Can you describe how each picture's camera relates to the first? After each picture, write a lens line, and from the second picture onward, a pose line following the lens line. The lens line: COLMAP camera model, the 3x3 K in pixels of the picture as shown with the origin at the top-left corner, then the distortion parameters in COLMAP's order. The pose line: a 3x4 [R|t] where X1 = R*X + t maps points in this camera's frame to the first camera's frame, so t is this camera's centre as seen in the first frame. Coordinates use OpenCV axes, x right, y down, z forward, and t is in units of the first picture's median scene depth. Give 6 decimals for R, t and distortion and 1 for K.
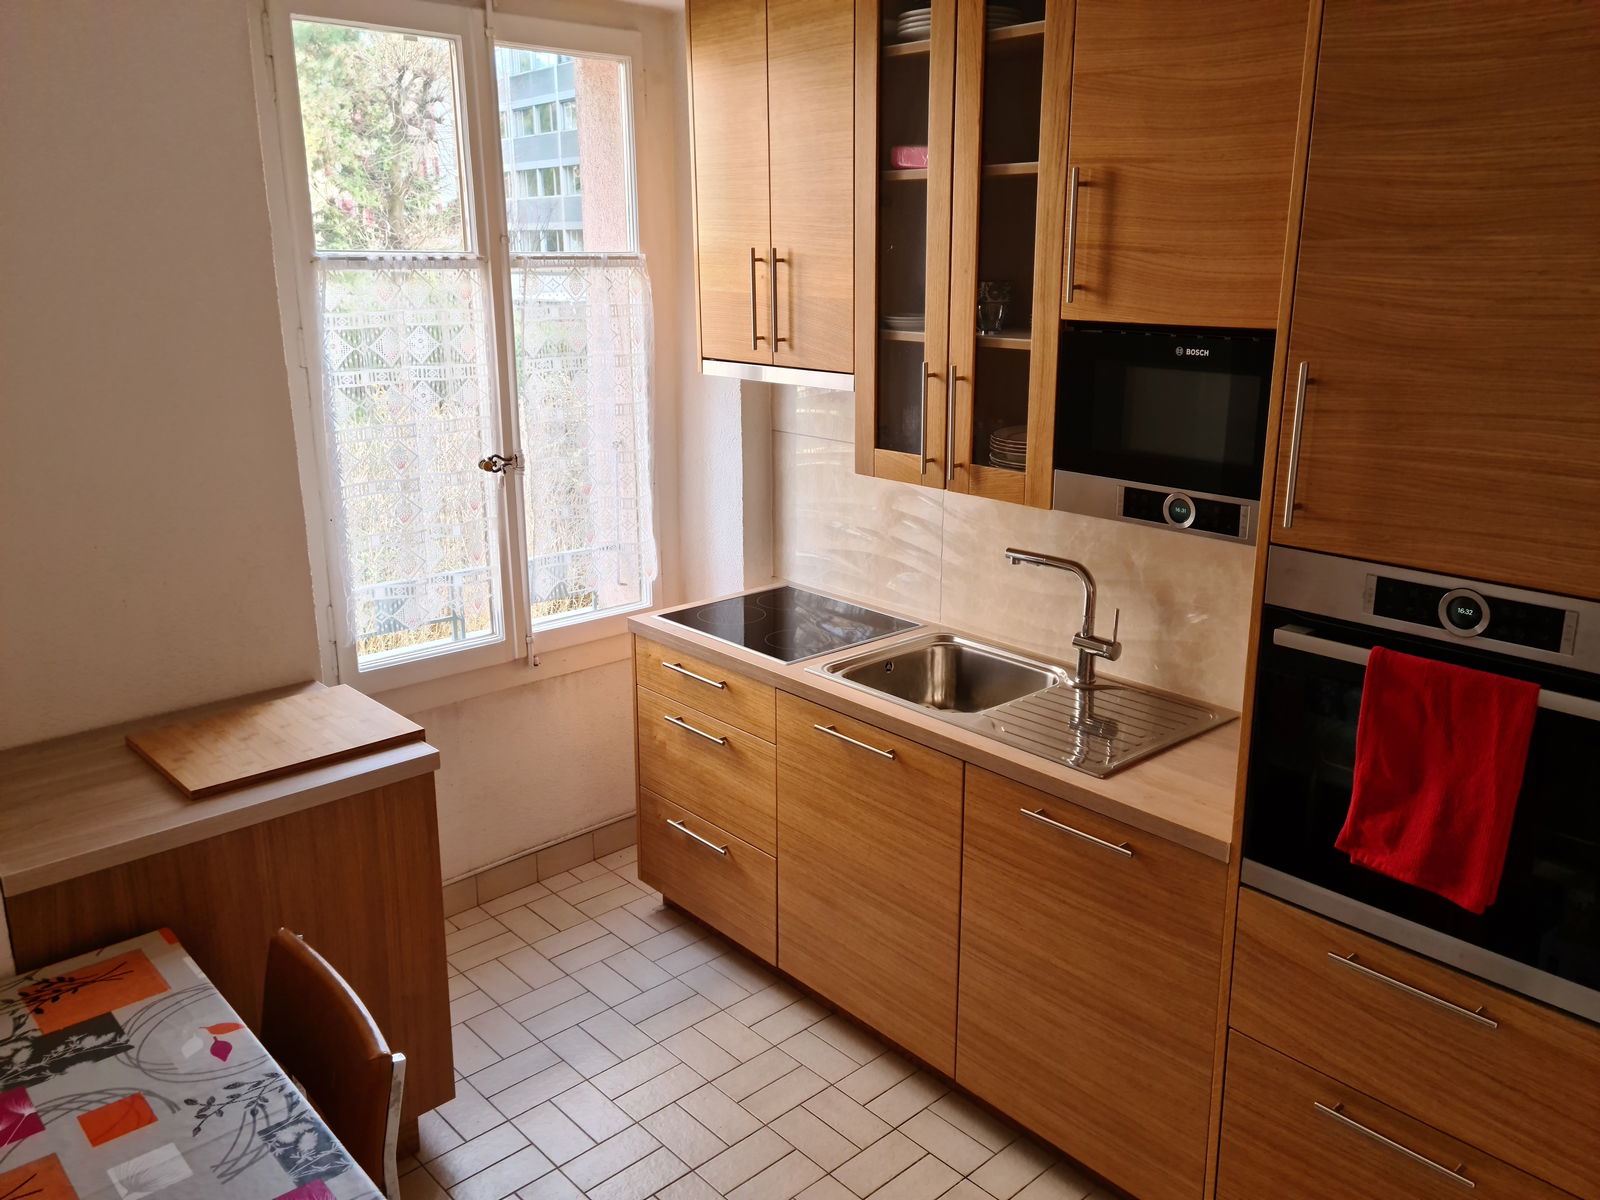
lens RADIAL K [[1313.0, 0, 807.3], [0, 1313.0, 571.4], [0, 0, 1]] dist [0.084493, -0.019803]
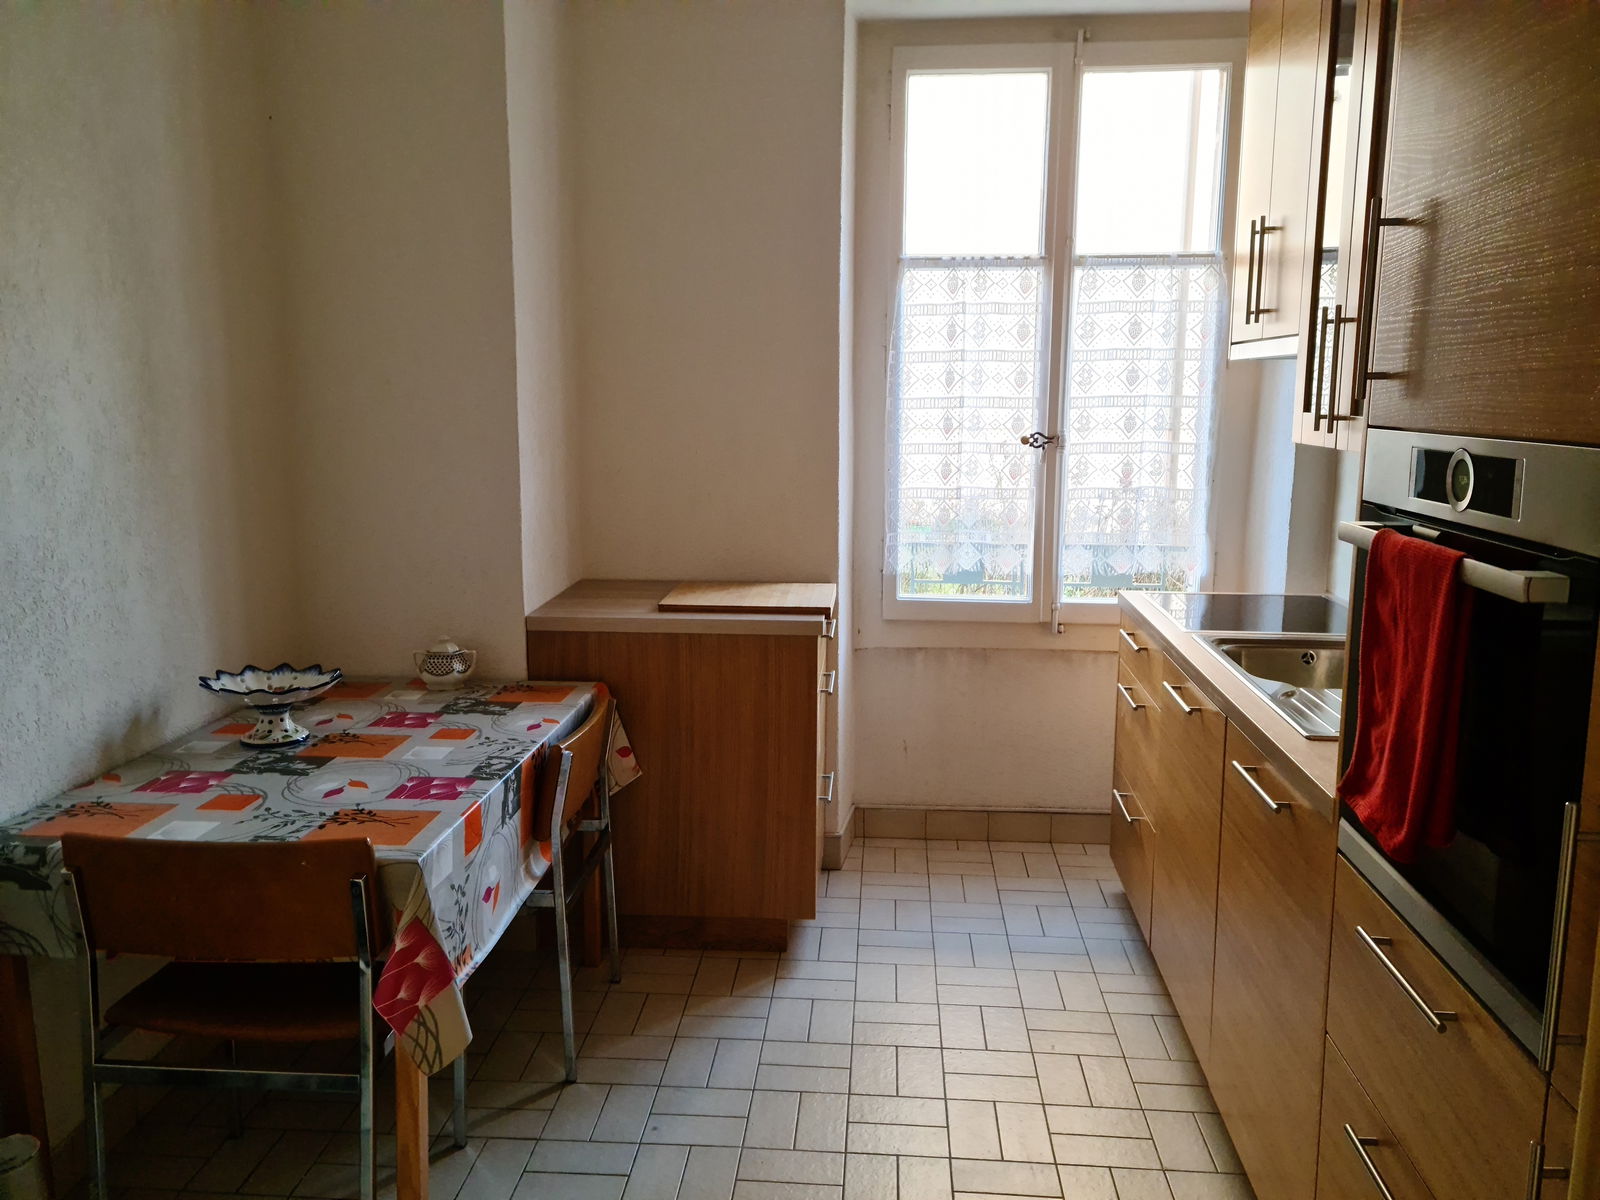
lens RADIAL K [[1313.0, 0, 806.8], [0, 1313.0, 589.1], [0, 0, 1]] dist [0.084493, -0.019803]
pose [[0.686169, 0.112629, -0.718670, 0.449203], [-0.183473, 0.982797, -0.021154, 0.102387], [0.703924, 0.146372, 0.695029, 0.102069]]
